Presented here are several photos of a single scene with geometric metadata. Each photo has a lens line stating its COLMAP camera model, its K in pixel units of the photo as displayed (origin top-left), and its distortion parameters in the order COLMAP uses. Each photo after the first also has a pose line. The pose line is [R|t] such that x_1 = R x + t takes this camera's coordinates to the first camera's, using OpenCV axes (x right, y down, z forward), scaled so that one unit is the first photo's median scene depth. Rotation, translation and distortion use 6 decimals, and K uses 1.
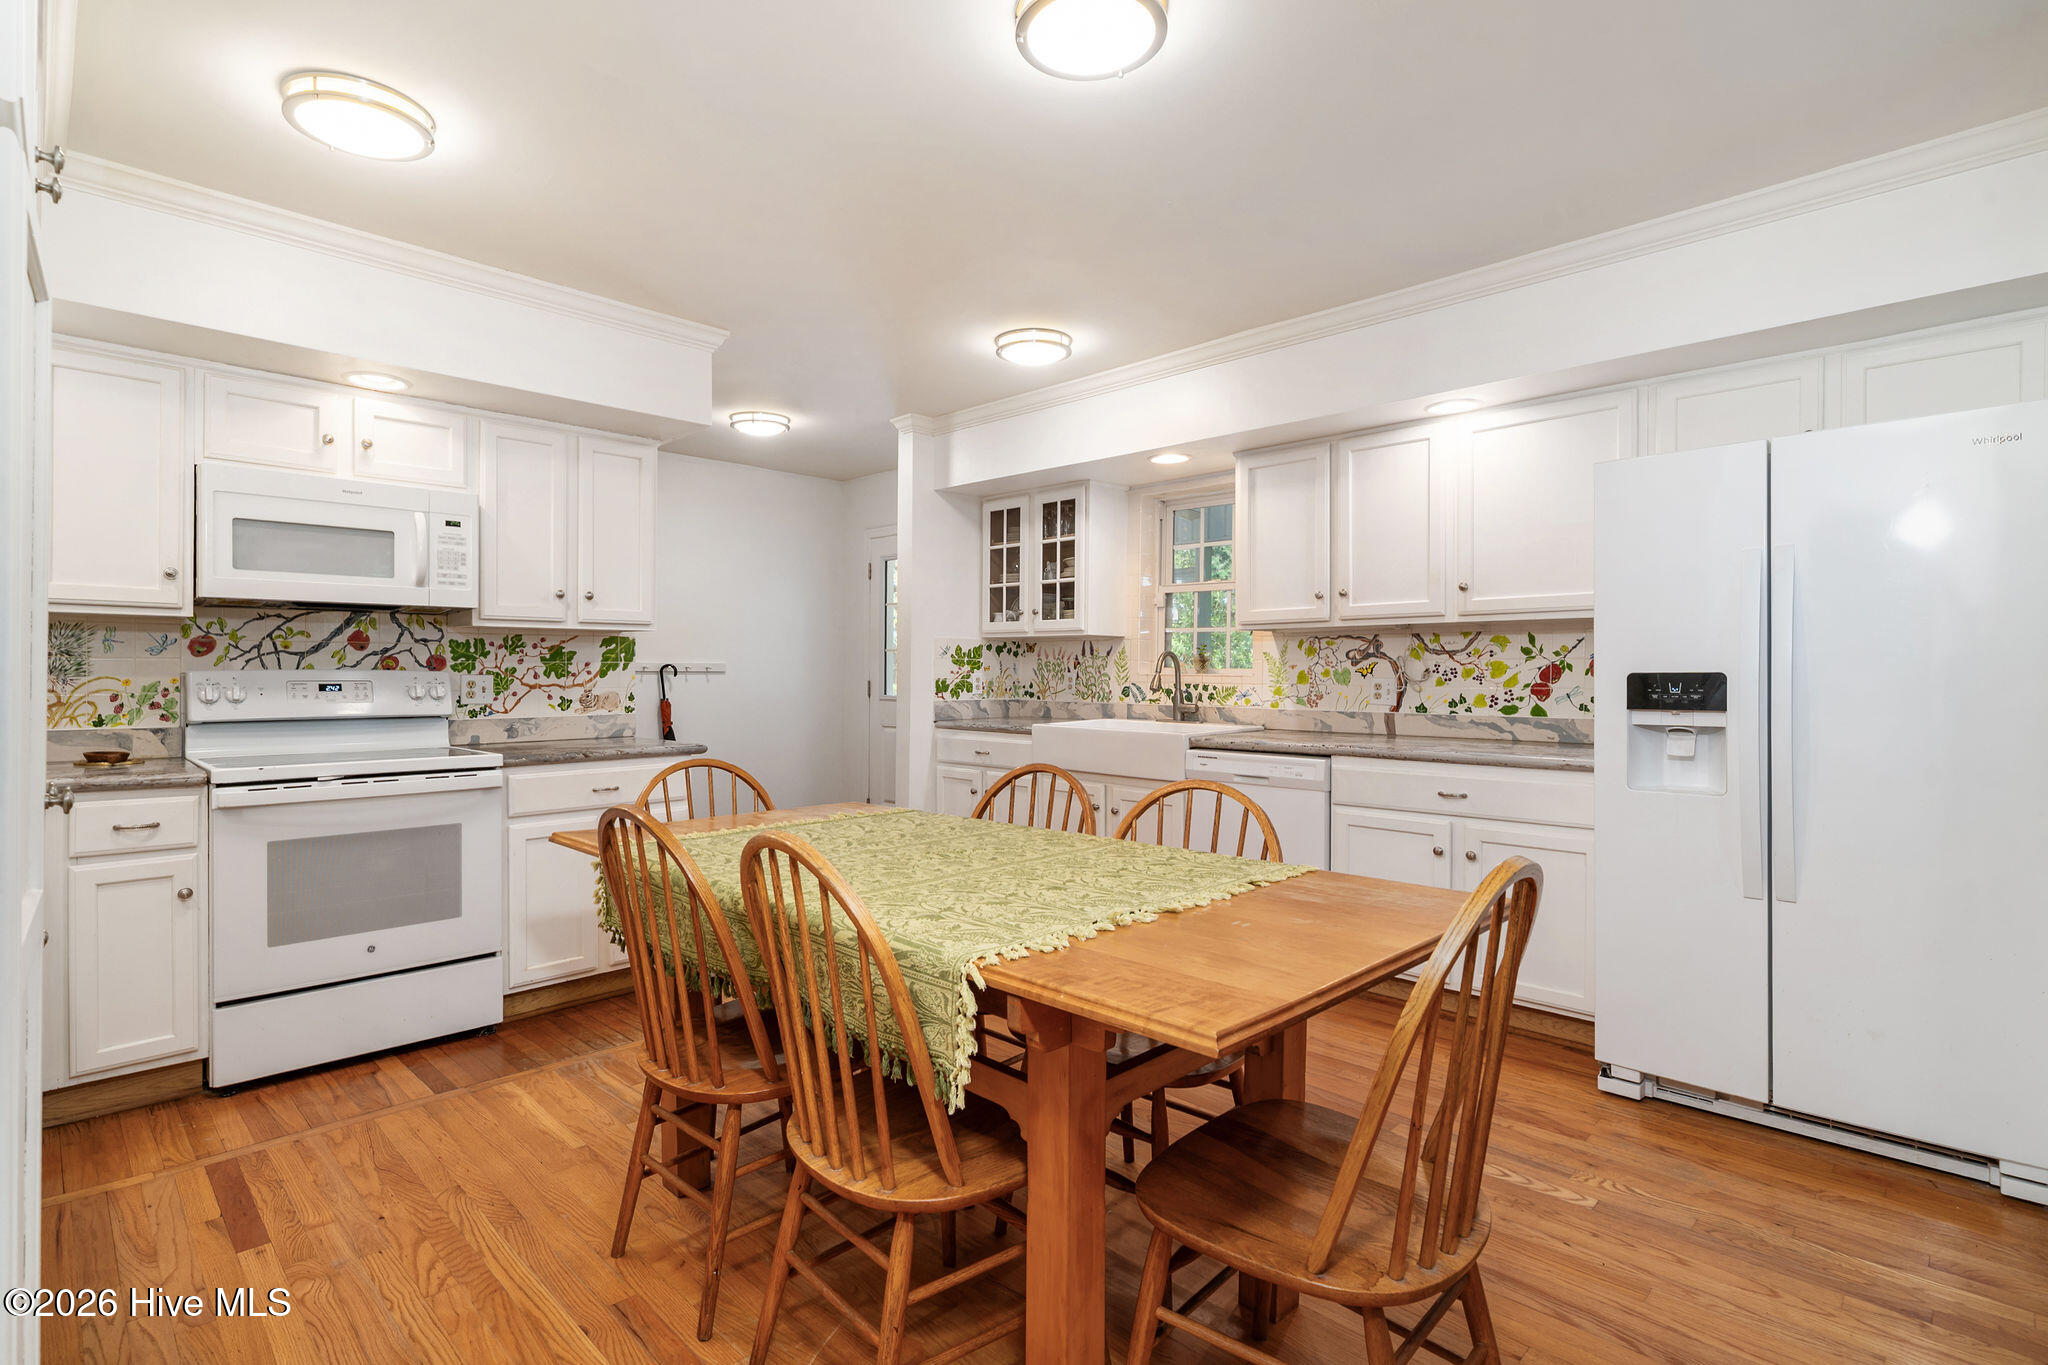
lens RADIAL K [[974.9, 0, 994.9], [0, 974.9, 680.2], [0, 0, 1]] dist [0.003674, 0.000656]
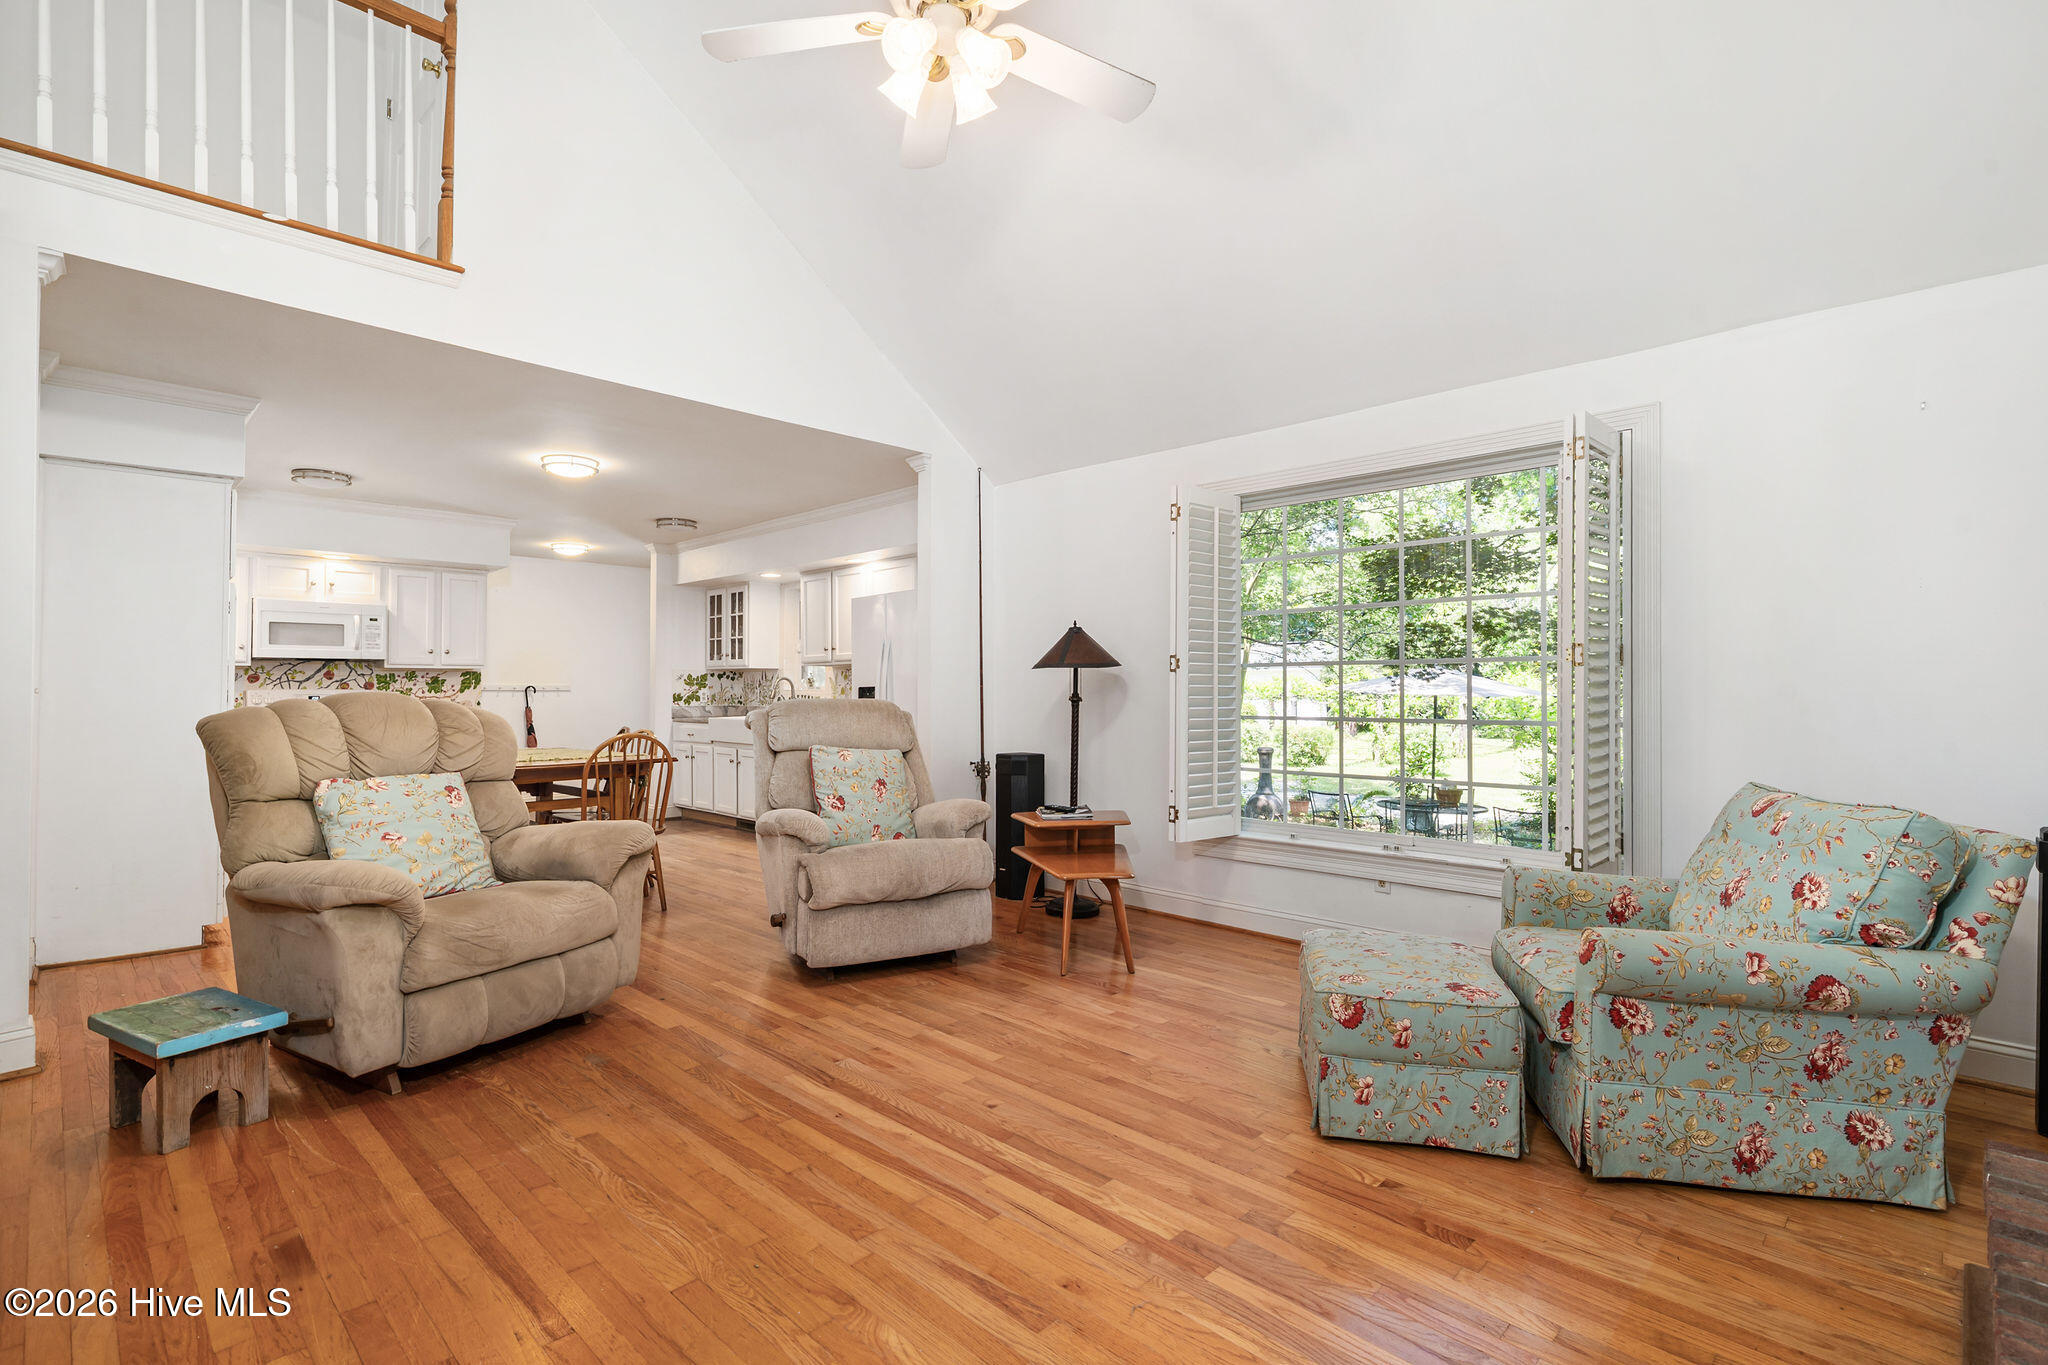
lens RADIAL K [[974.9, 0, 1030.3], [0, 974.9, 683.0], [0, 0, 1]] dist [0.003674, 0.000656]
pose [[0.999575, -0.006045, 0.028506, 0.660187], [0.006584, 0.999801, -0.018855, 0.021091], [-0.028387, 0.019035, 0.999416, -0.946222]]
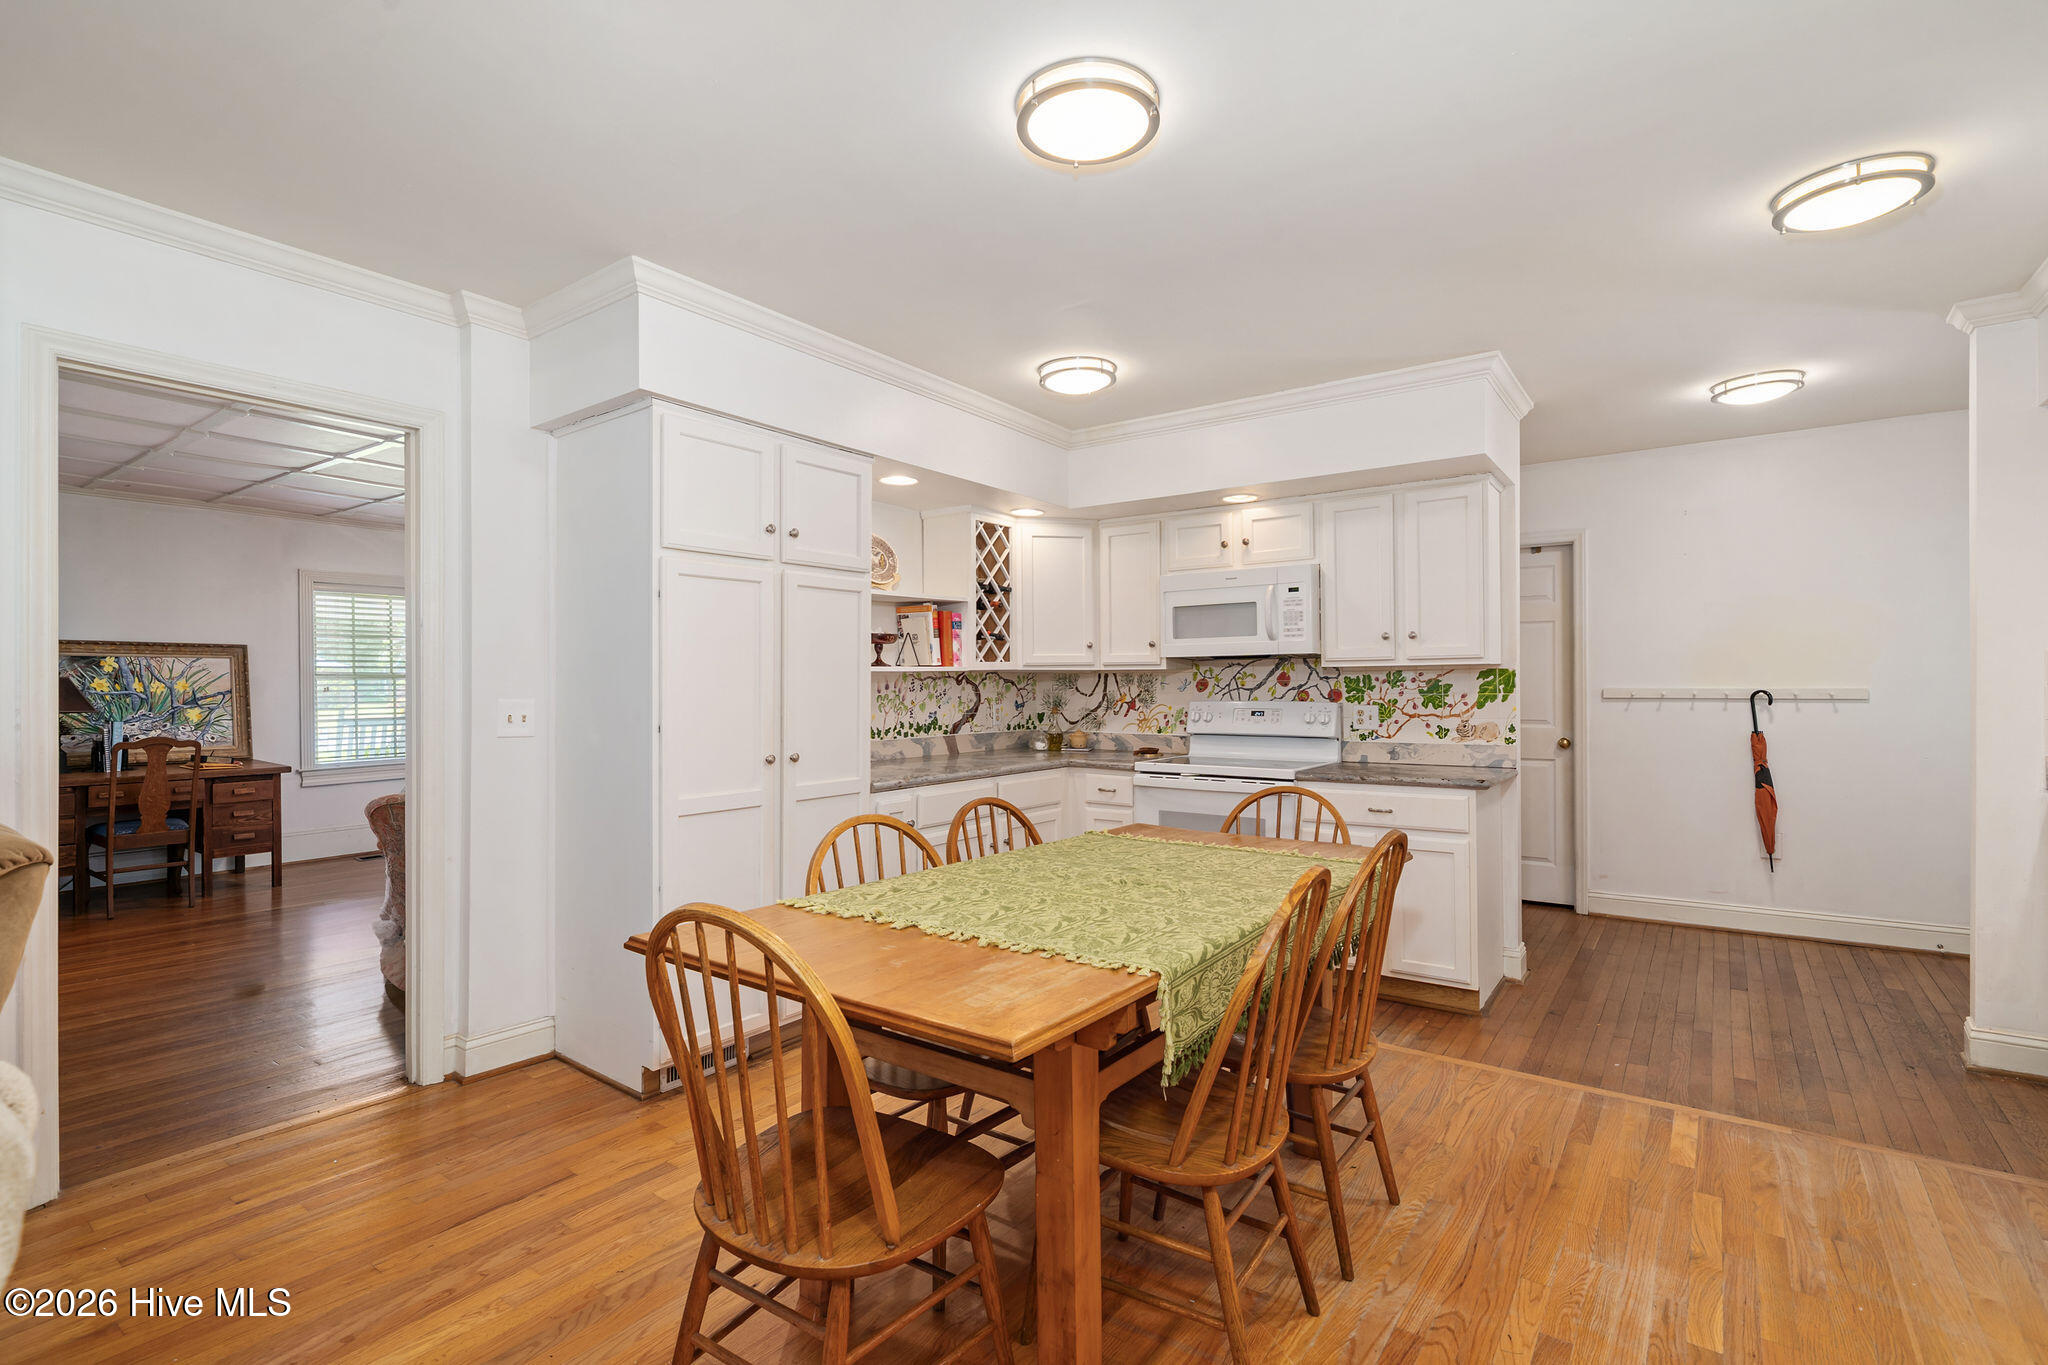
lens RADIAL K [[974.9, 0, 1006.1], [0, 974.9, 686.1], [0, 0, 1]] dist [0.003674, 0.000656]
pose [[0.160390, -0.002563, -0.987050, 0.543485], [-0.003349, 0.999989, -0.003141, -0.021932], [0.987048, 0.003809, 0.160380, 0.339879]]
